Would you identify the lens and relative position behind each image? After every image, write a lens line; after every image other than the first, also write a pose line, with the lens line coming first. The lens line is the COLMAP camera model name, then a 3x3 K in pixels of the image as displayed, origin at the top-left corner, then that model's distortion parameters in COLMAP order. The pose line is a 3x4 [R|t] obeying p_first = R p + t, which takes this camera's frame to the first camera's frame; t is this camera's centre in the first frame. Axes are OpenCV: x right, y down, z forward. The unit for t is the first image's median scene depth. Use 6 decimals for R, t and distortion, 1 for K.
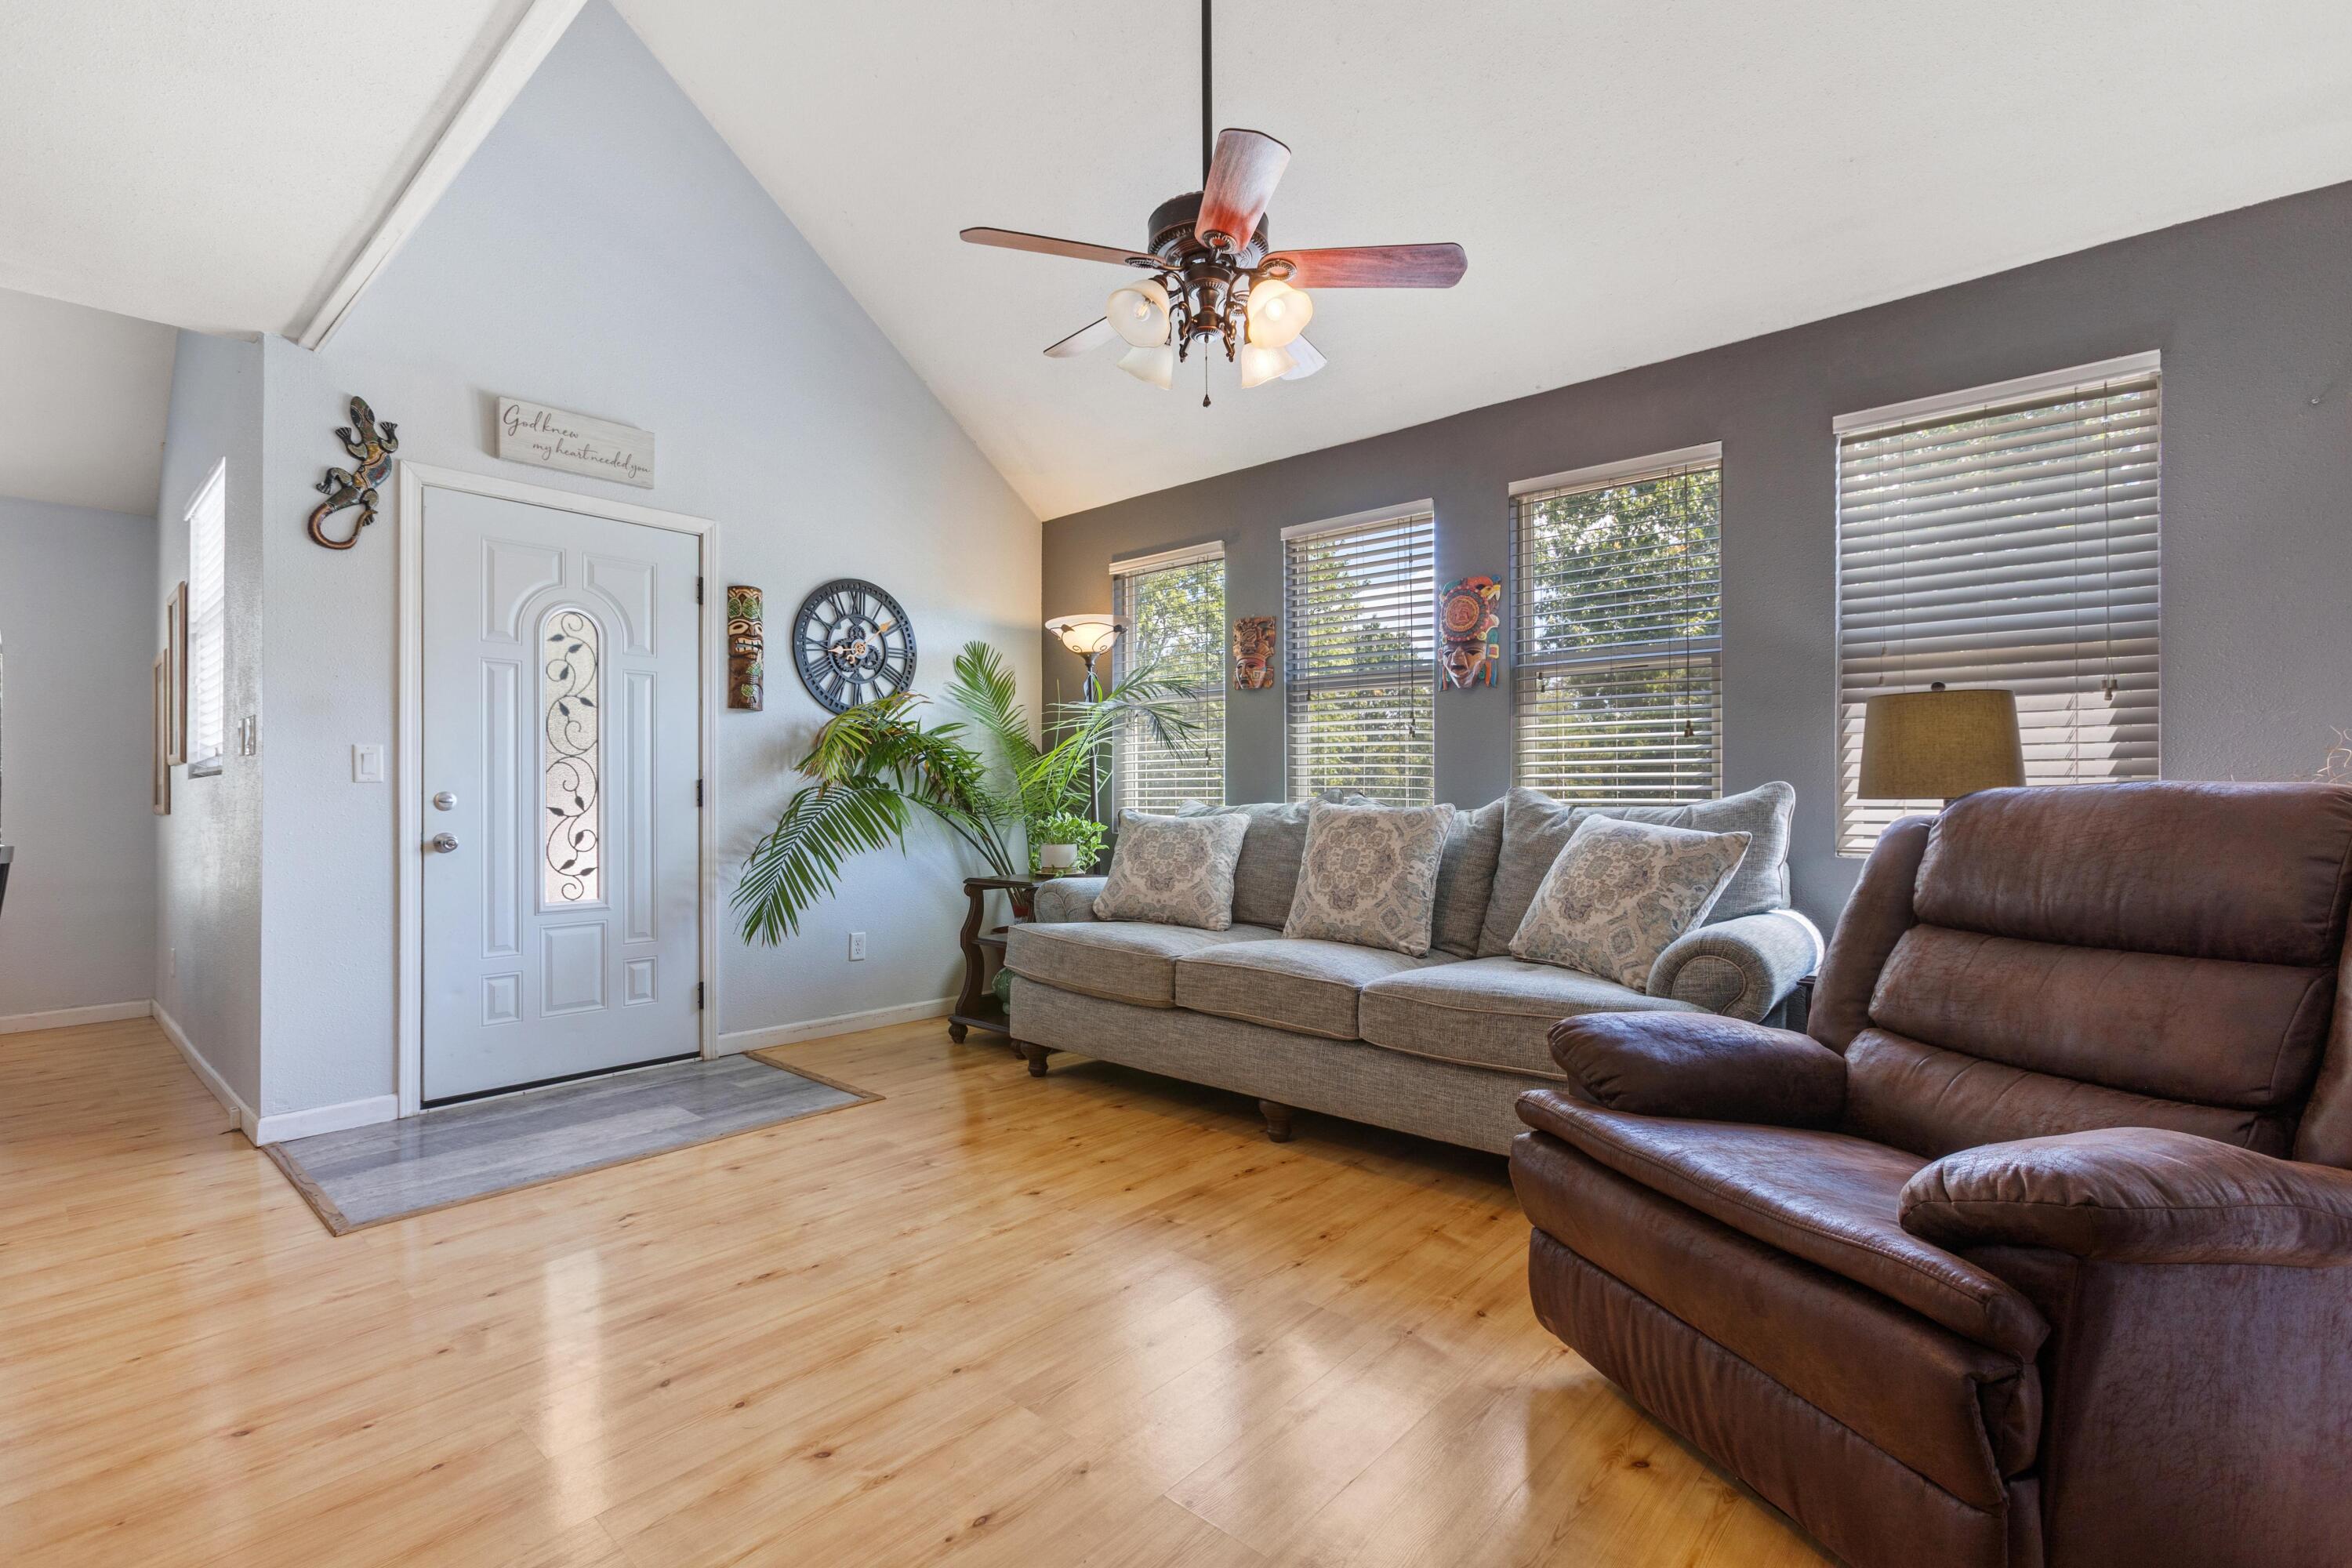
lens RADIAL K [[1044.9, 0, 1180.8], [0, 1044.9, 795.6], [0, 0, 1]] dist [-0.012072, 0.009195]
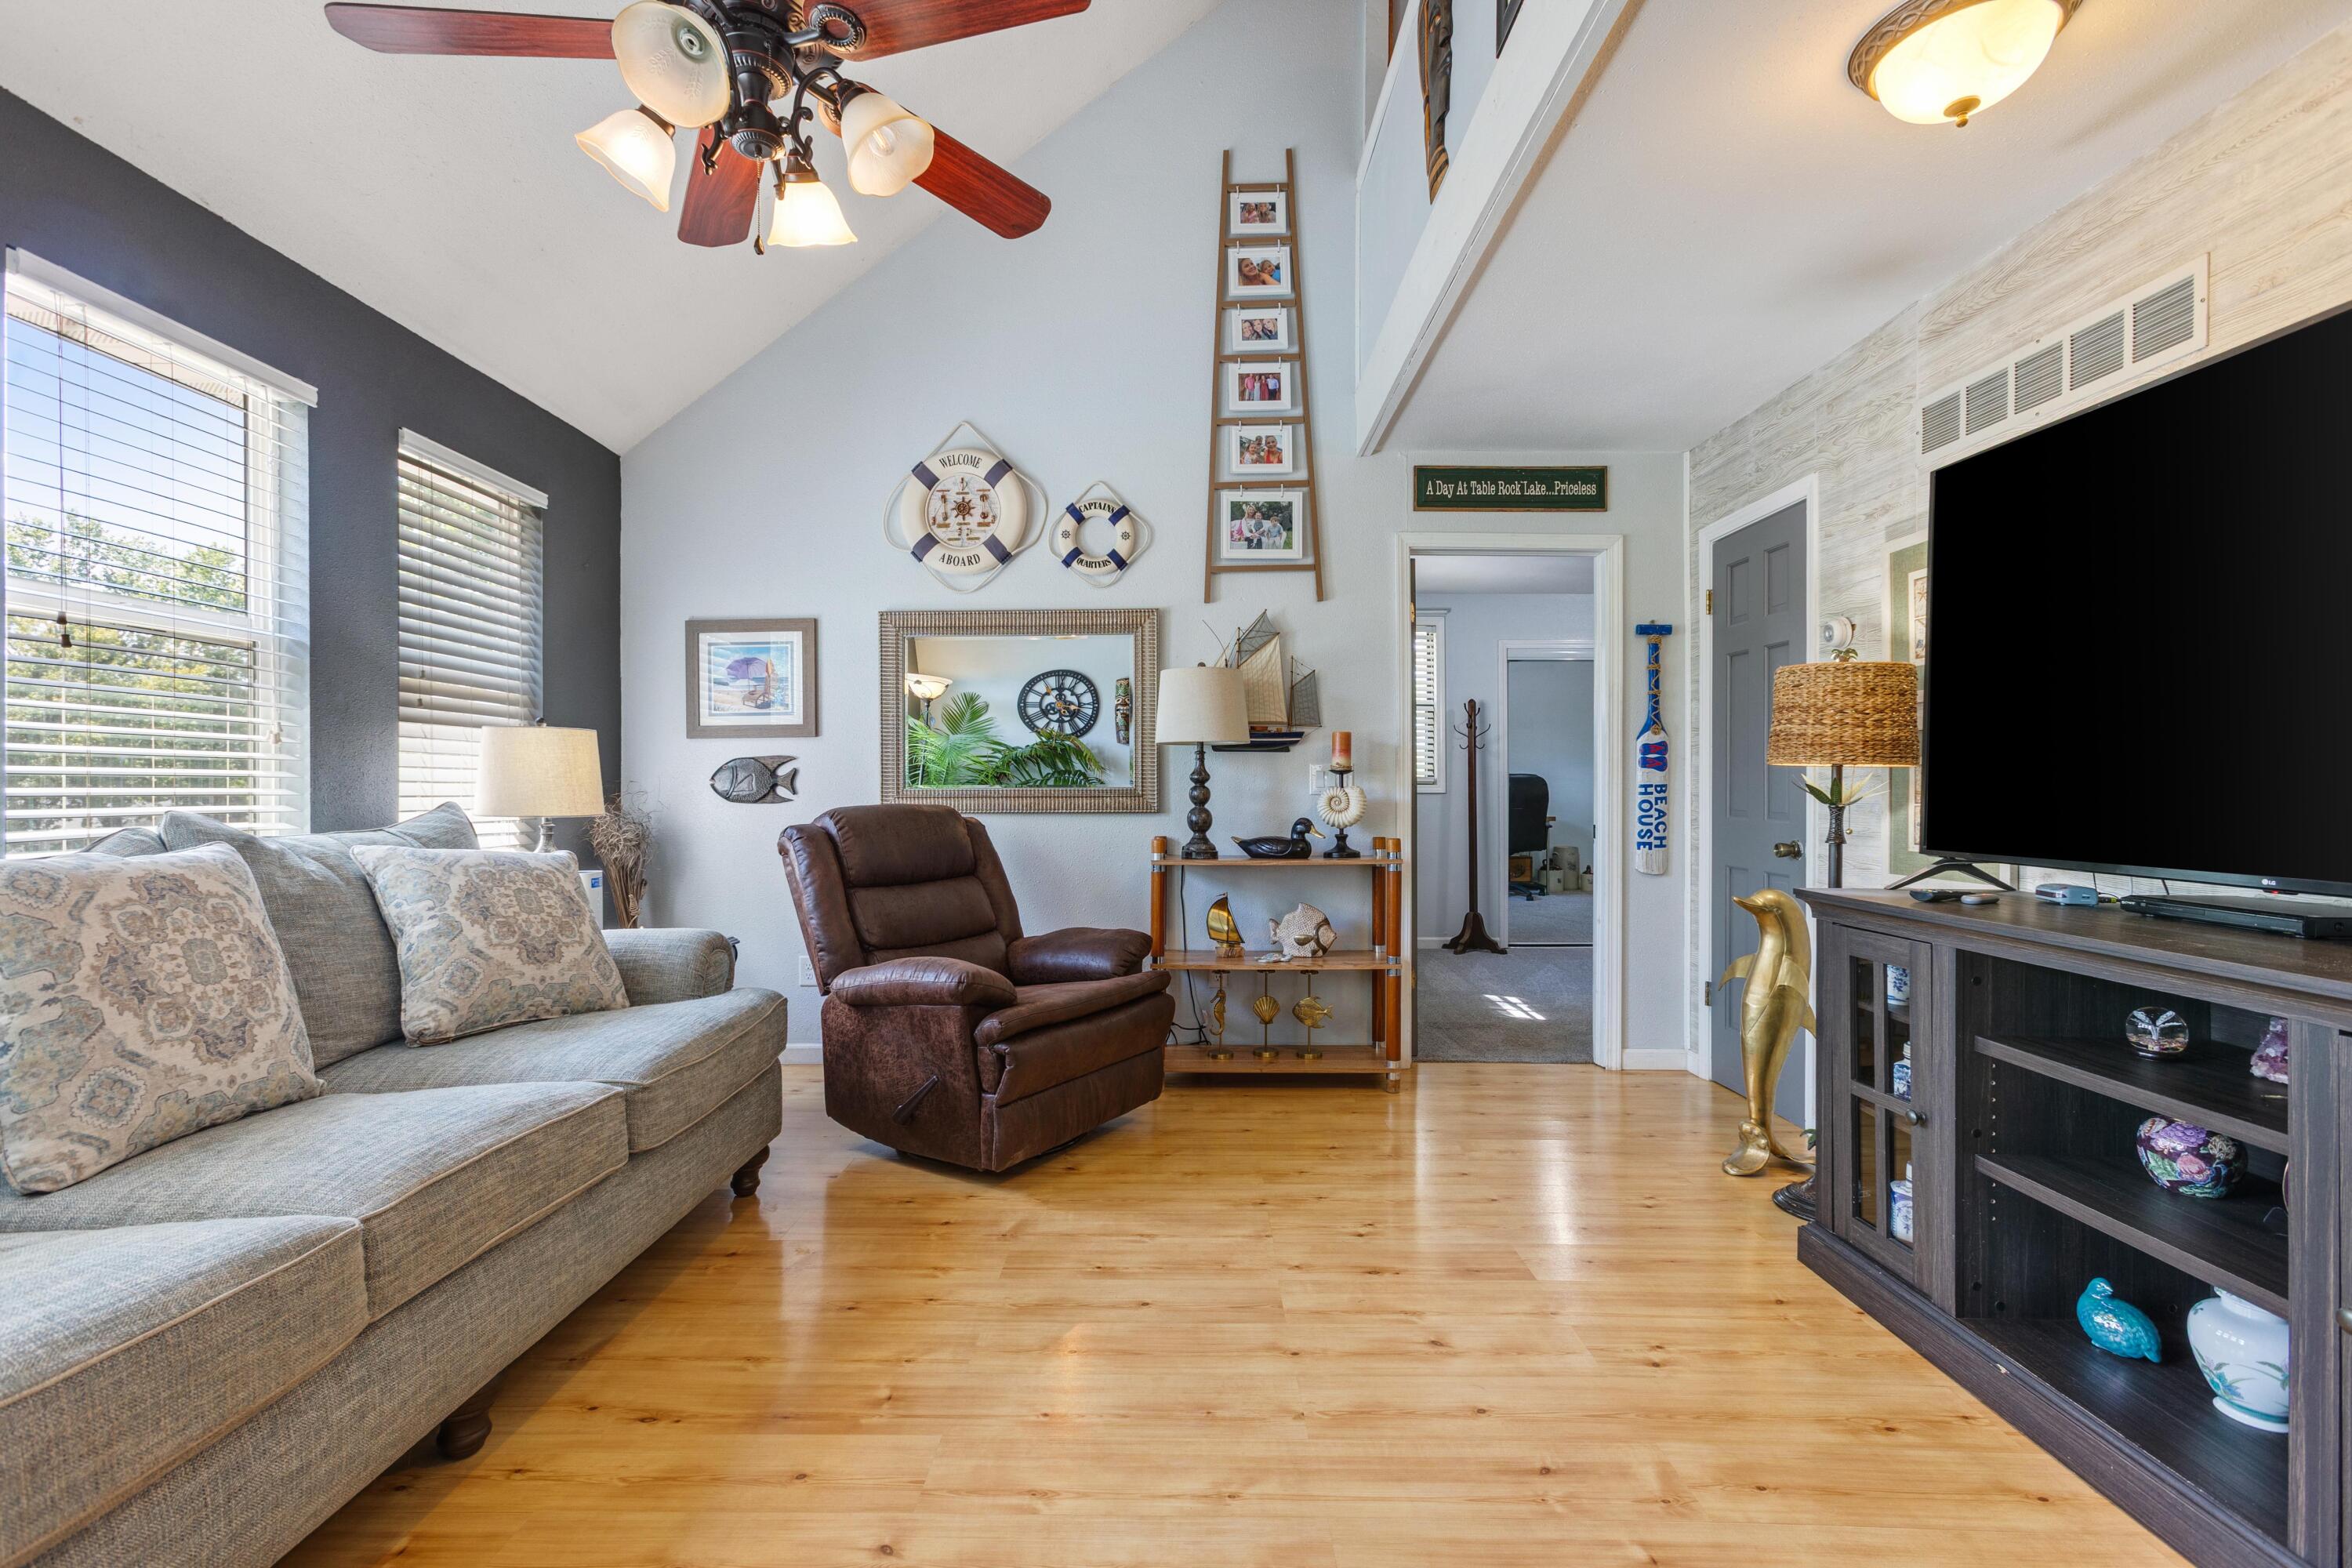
lens RADIAL K [[1044.9, 0, 1156.6], [0, 1044.9, 786.9], [0, 0, 1]] dist [-0.012072, 0.009195]
pose [[-0.639151, 0.005422, 0.769062, -0.614002], [0.003451, 0.999985, -0.004182, -0.021934], [-0.769073, -0.000019, -0.639160, 1.152704]]
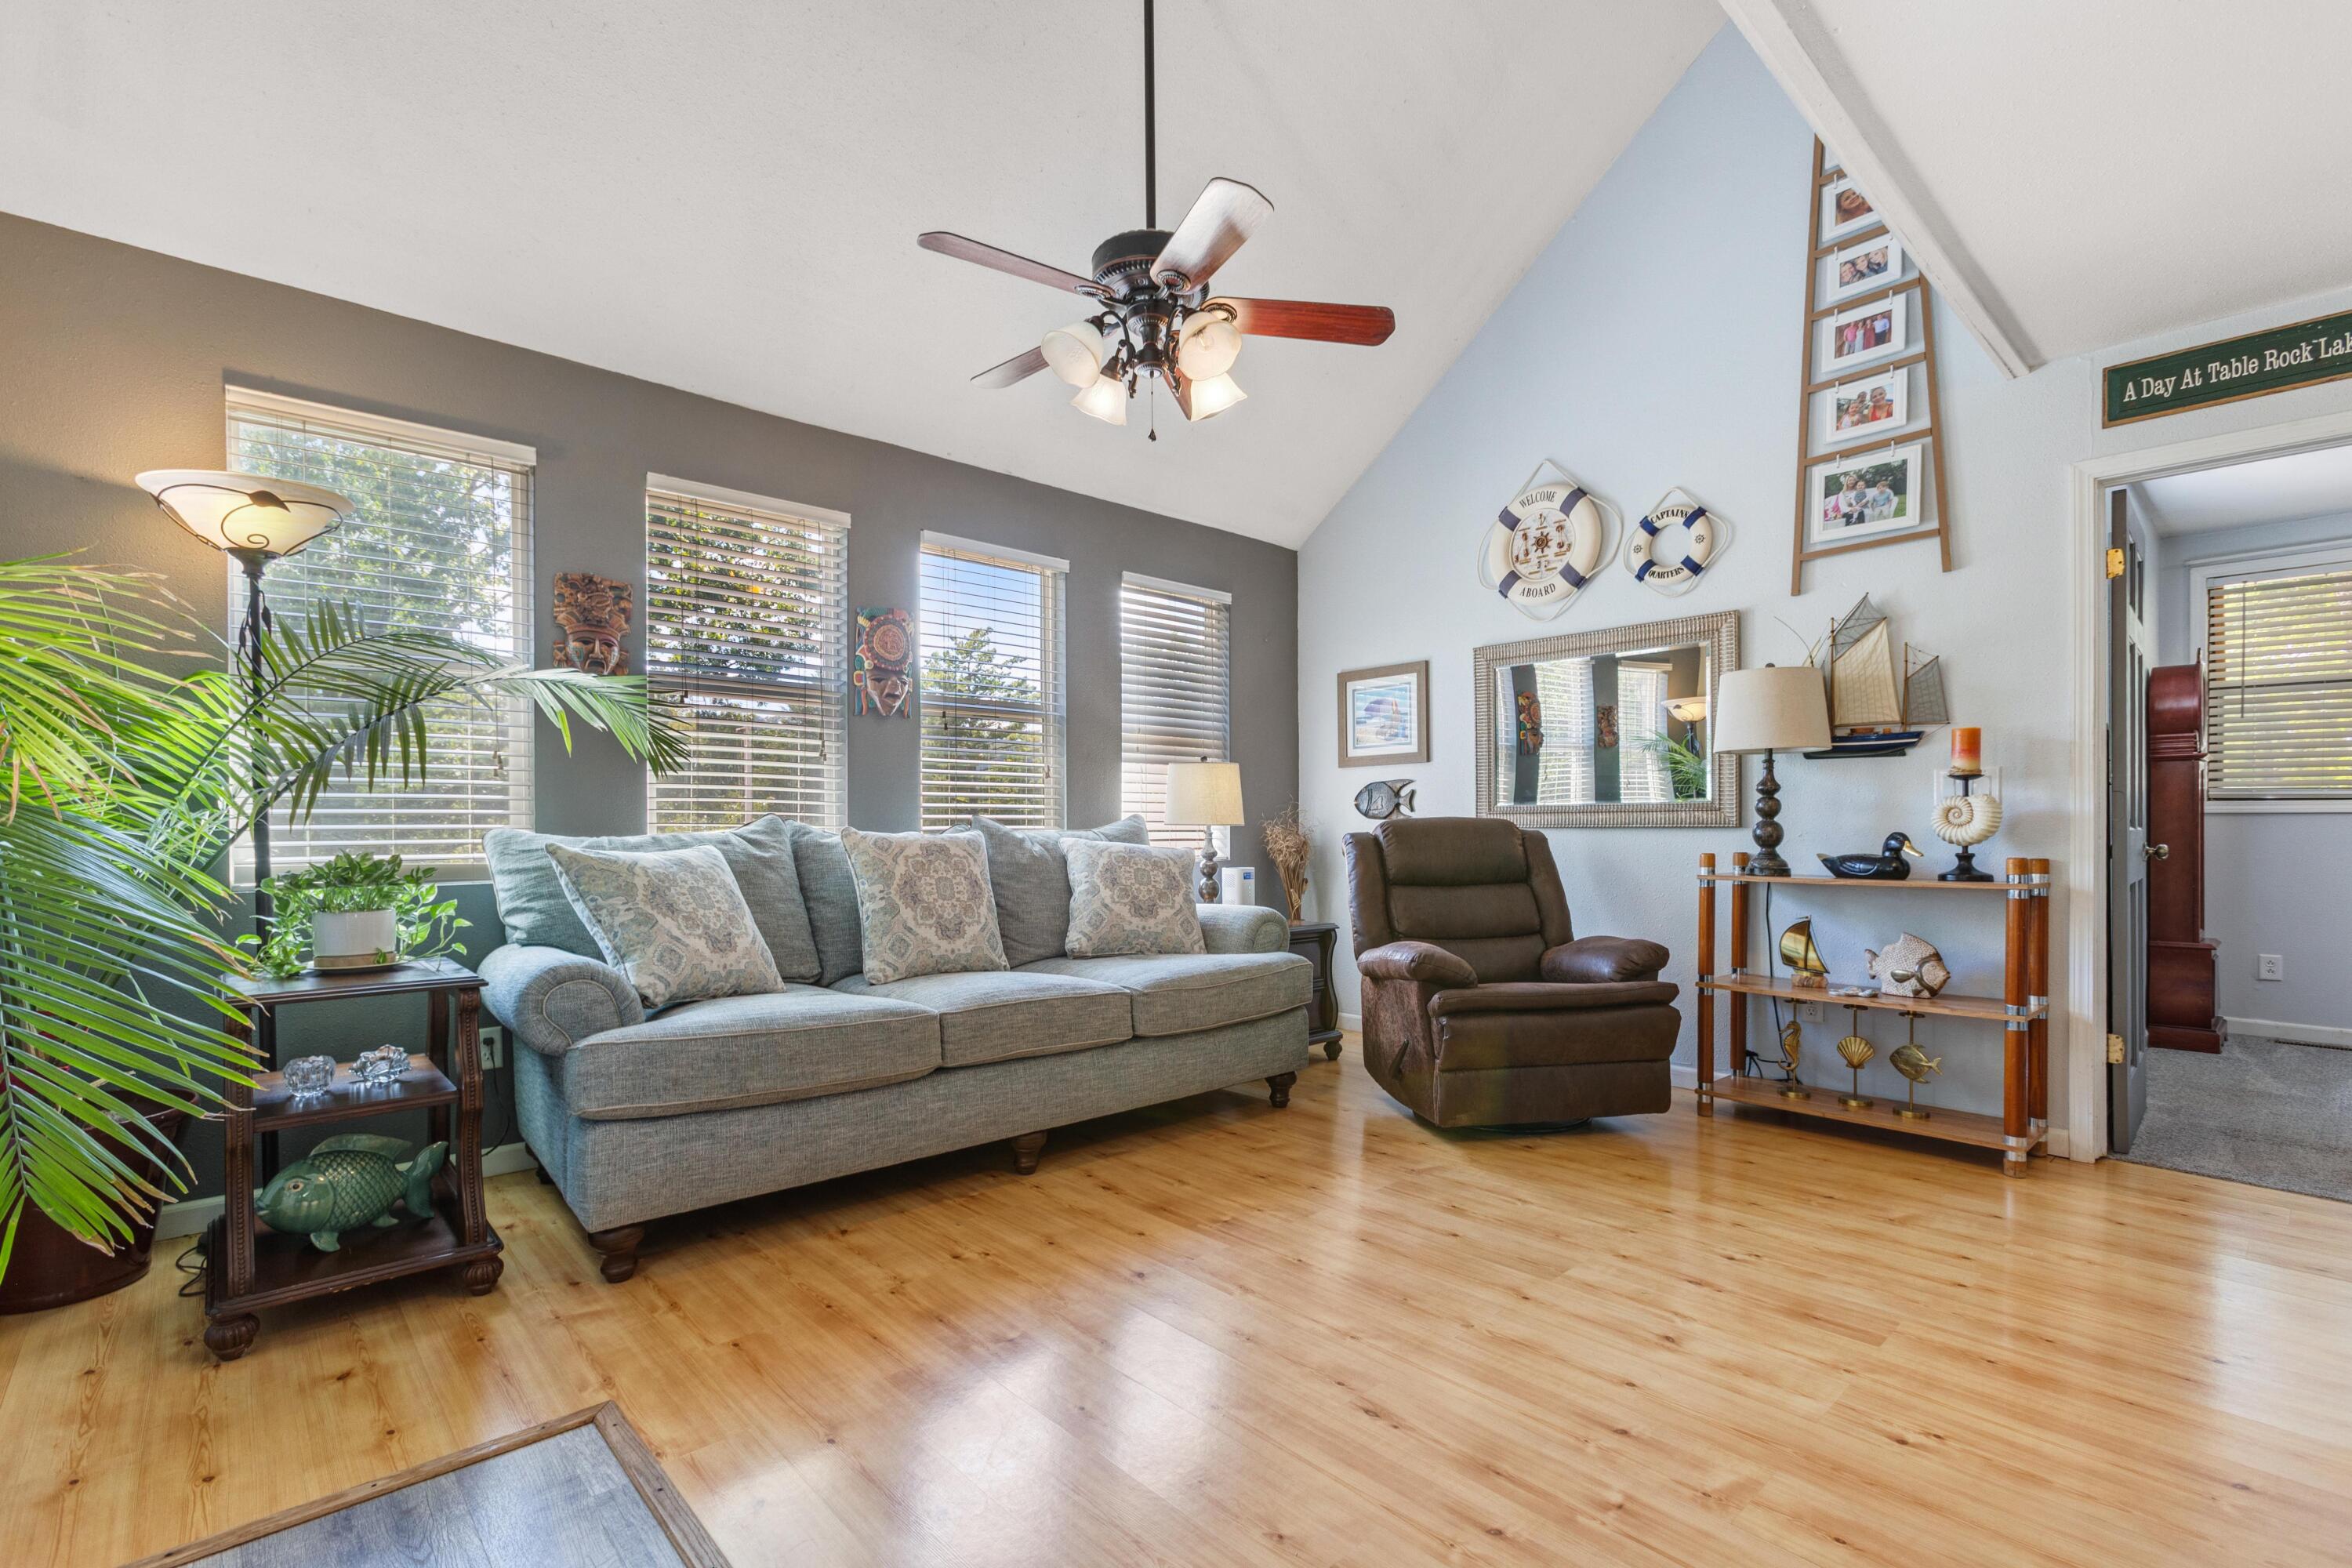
lens RADIAL K [[1044.9, 0, 1160.2], [0, 1044.9, 833.6], [0, 0, 1]] dist [-0.012072, 0.009195]
pose [[0.122250, -0.005795, 0.992482, -0.929615], [0.001561, 0.999983, 0.005647, 0.006200], [-0.992498, 0.000859, 0.122257, 0.811900]]
